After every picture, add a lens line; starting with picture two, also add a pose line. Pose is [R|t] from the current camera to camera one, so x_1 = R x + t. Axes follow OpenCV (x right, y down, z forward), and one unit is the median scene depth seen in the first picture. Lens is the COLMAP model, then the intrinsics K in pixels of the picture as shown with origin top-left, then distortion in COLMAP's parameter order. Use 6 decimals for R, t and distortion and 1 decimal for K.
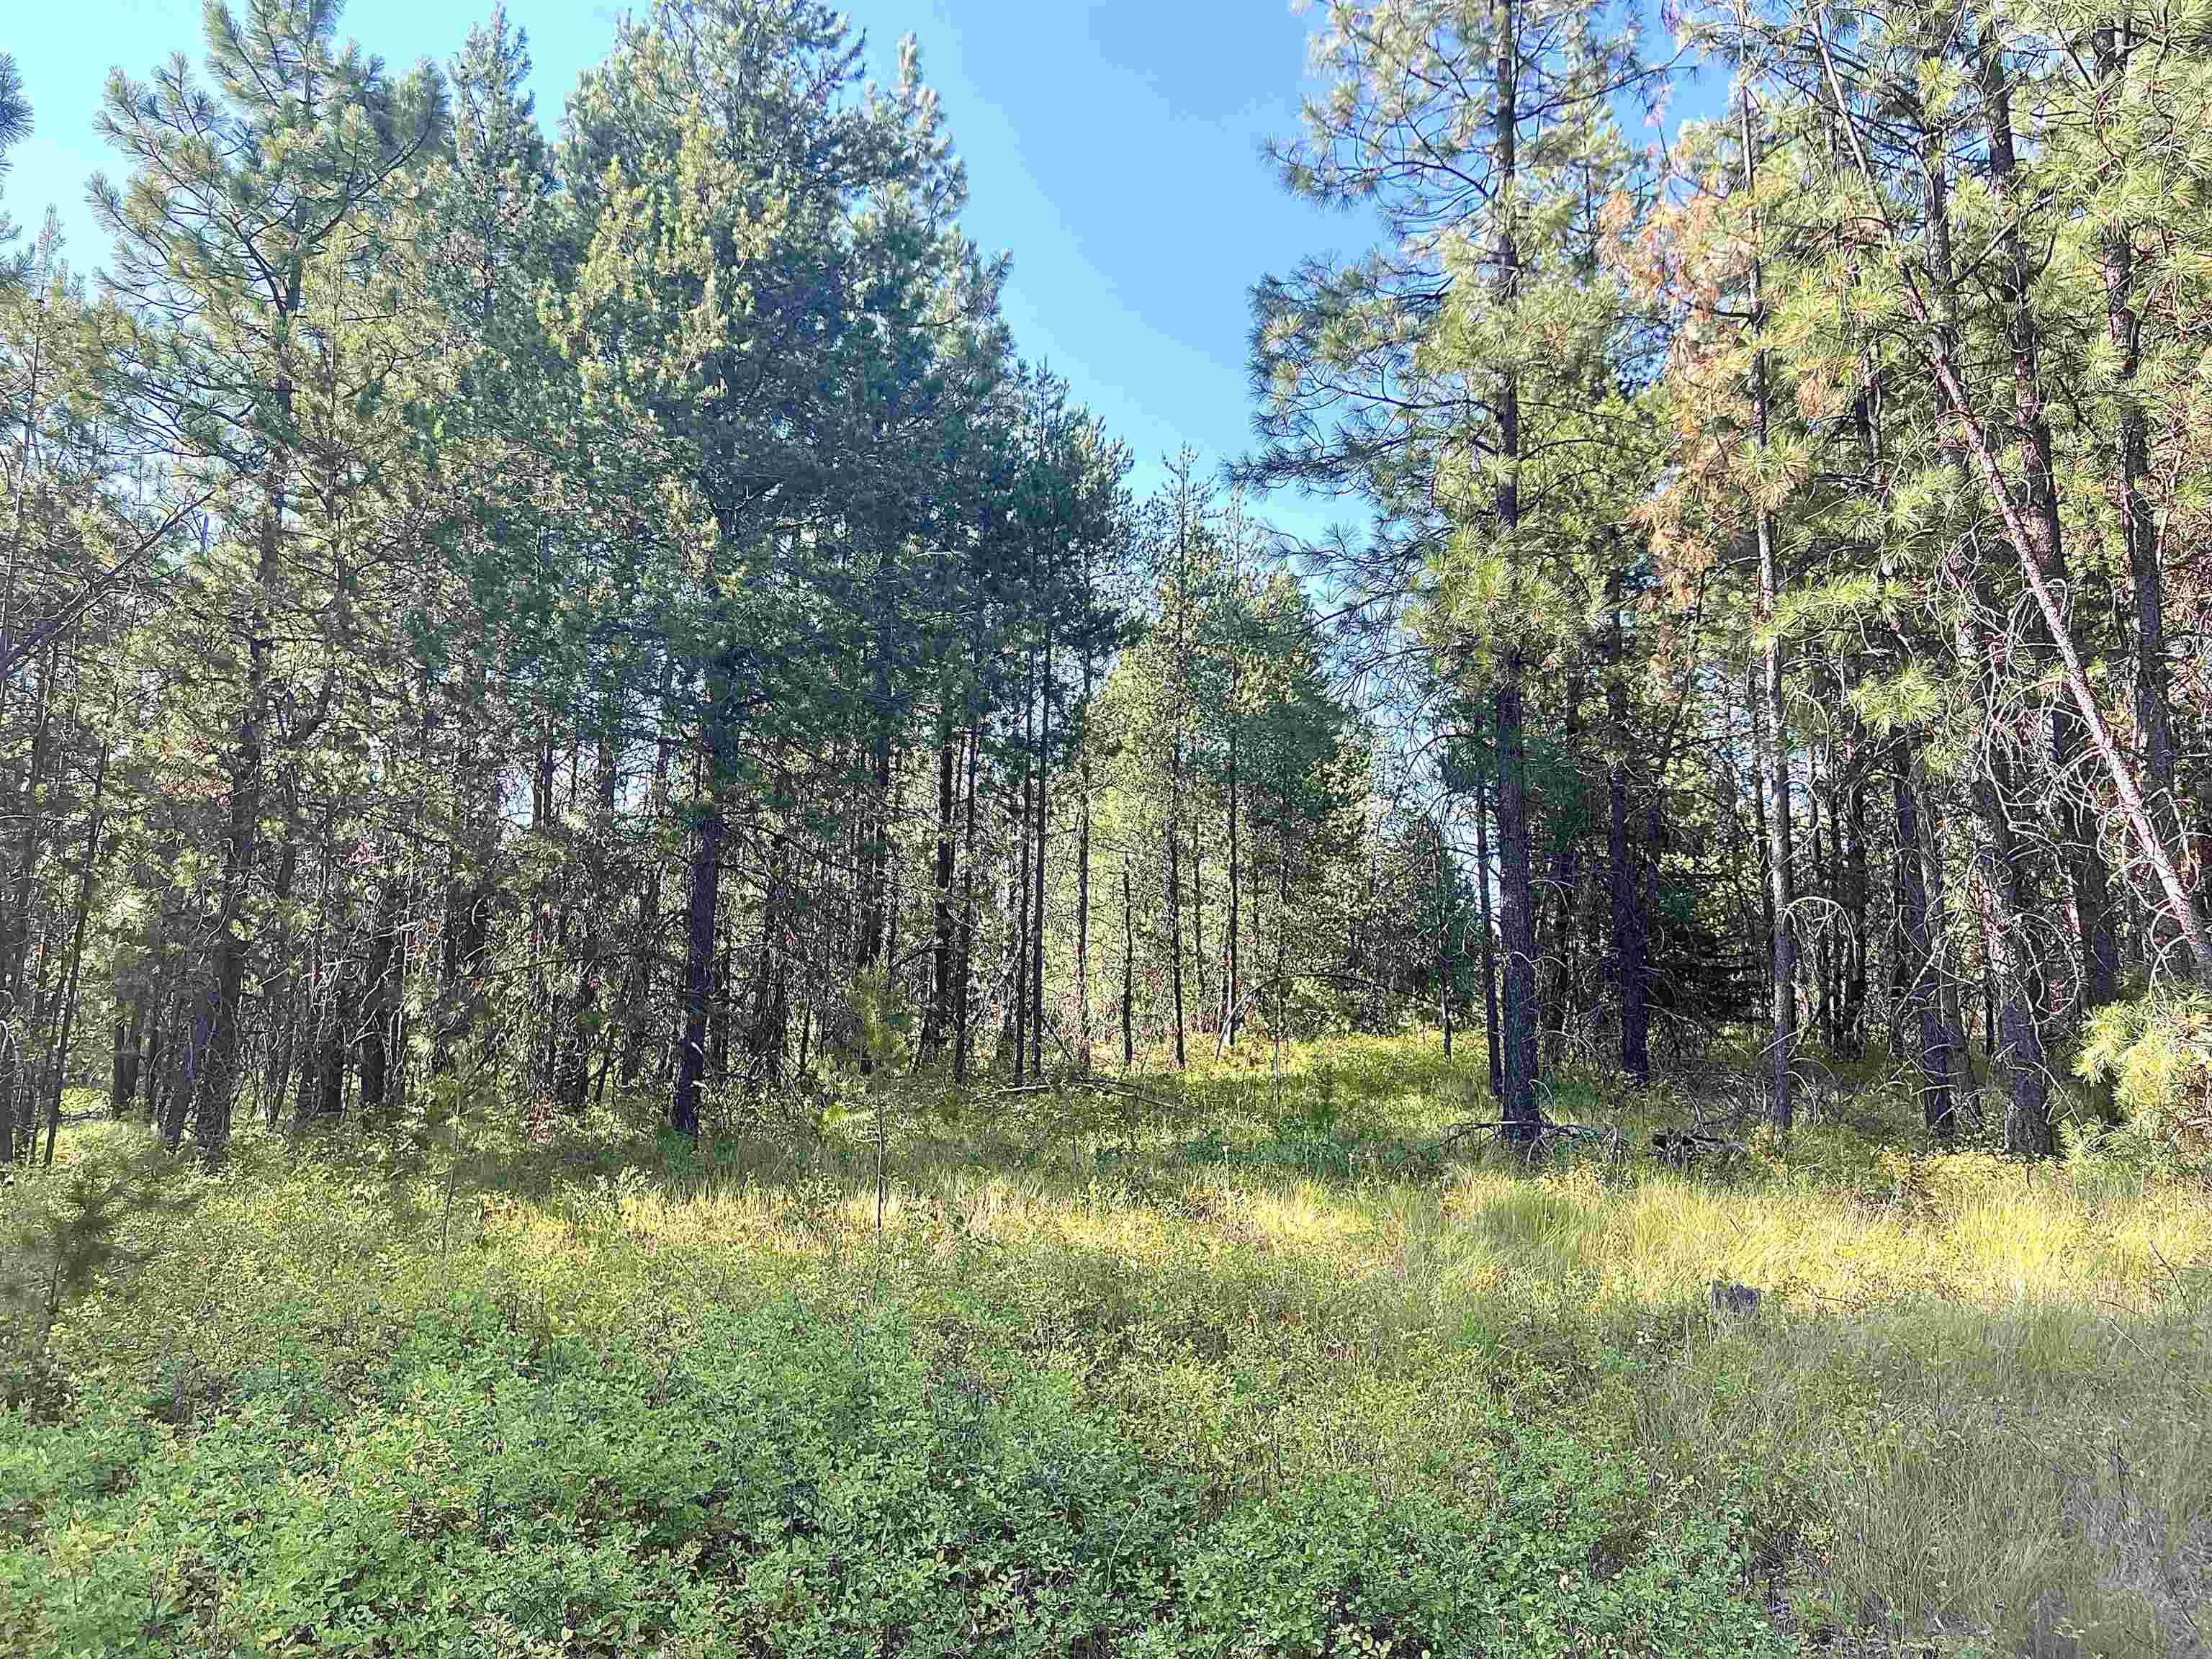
lens RADIAL K [[1562.6, 0, 1106.0], [0, 1562.6, 829.5], [0, 0, 1]] dist [0.001493, -0.050581]
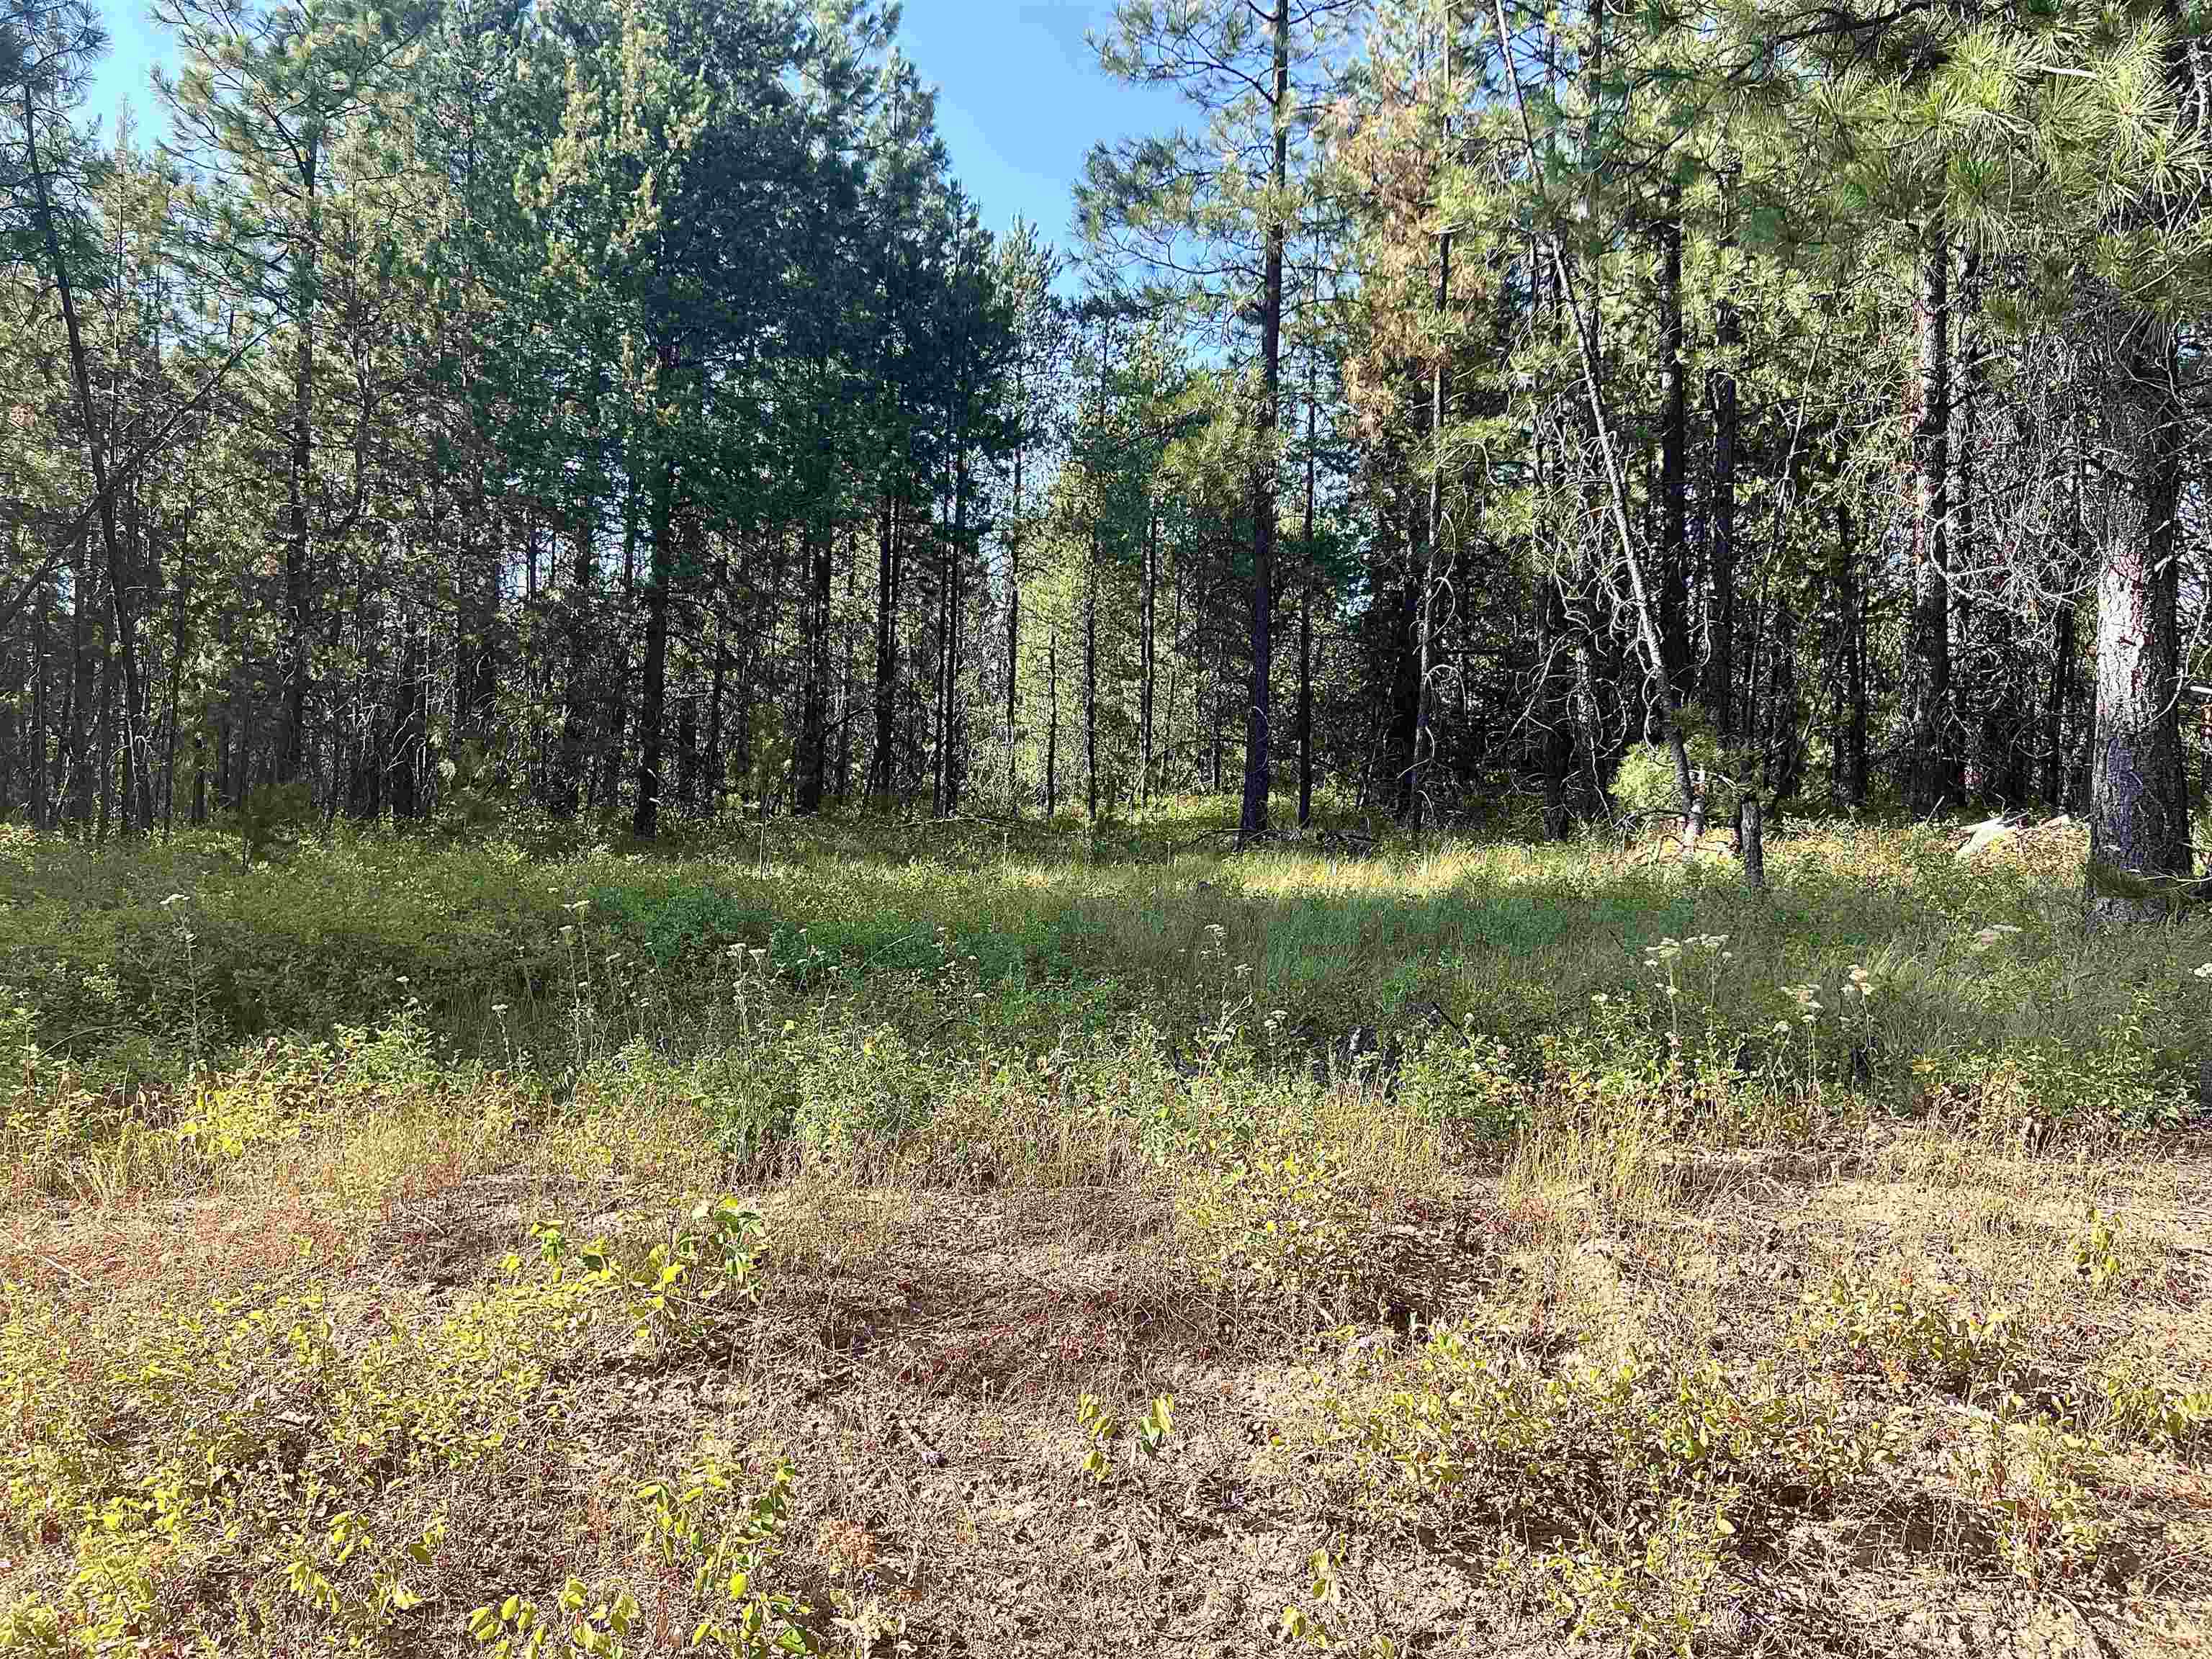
lens RADIAL K [[1618.7, 0, 1106.0], [0, 1618.7, 829.5], [0, 0, 1]] dist [0.002644, -0.058327]
pose [[0.999871, 0.015062, -0.005533, 0.118171], [-0.014174, 0.990669, 0.135552, -0.001312], [0.007523, -0.135456, 0.990755, -0.325915]]
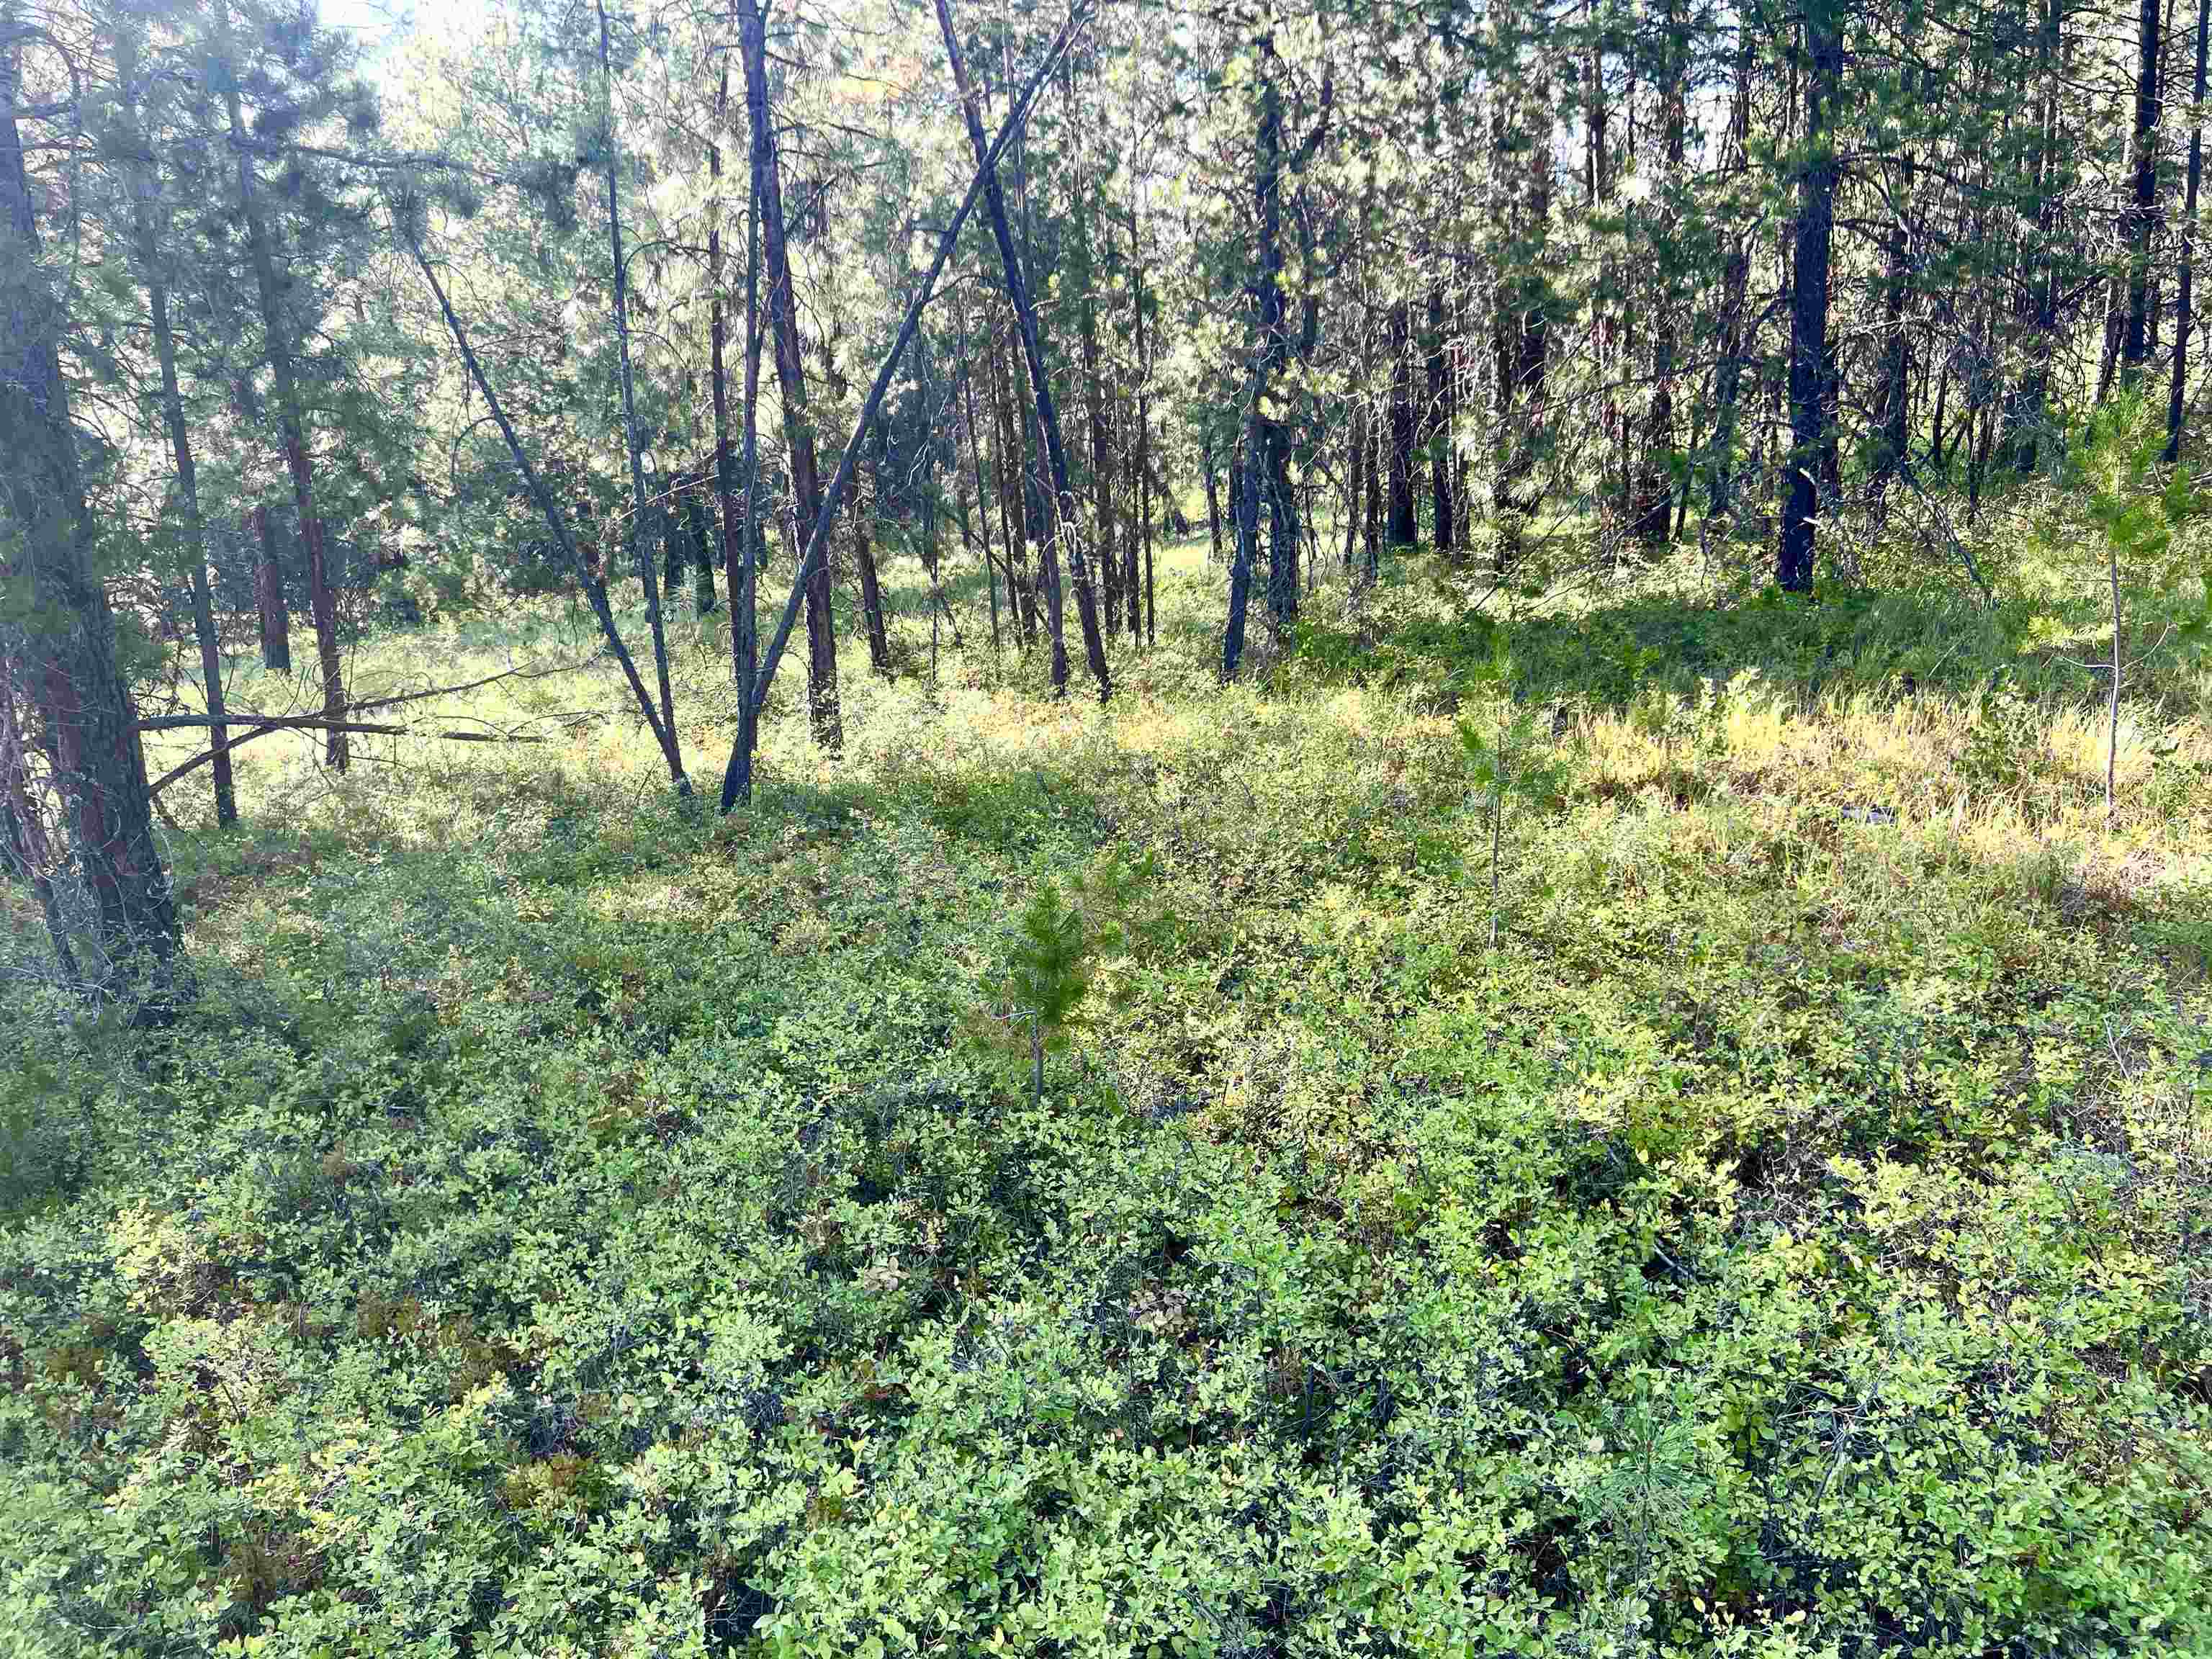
lens RADIAL K [[1618.7, 0, 1106.0], [0, 1618.7, 829.5], [0, 0, 1]] dist [0.002644, -0.058327]
pose [[0.802724, 0.061280, -0.593194, -0.050076], [0.179711, 0.923608, 0.338603, -0.030644], [0.568628, -0.378408, 0.730390, 0.130098]]
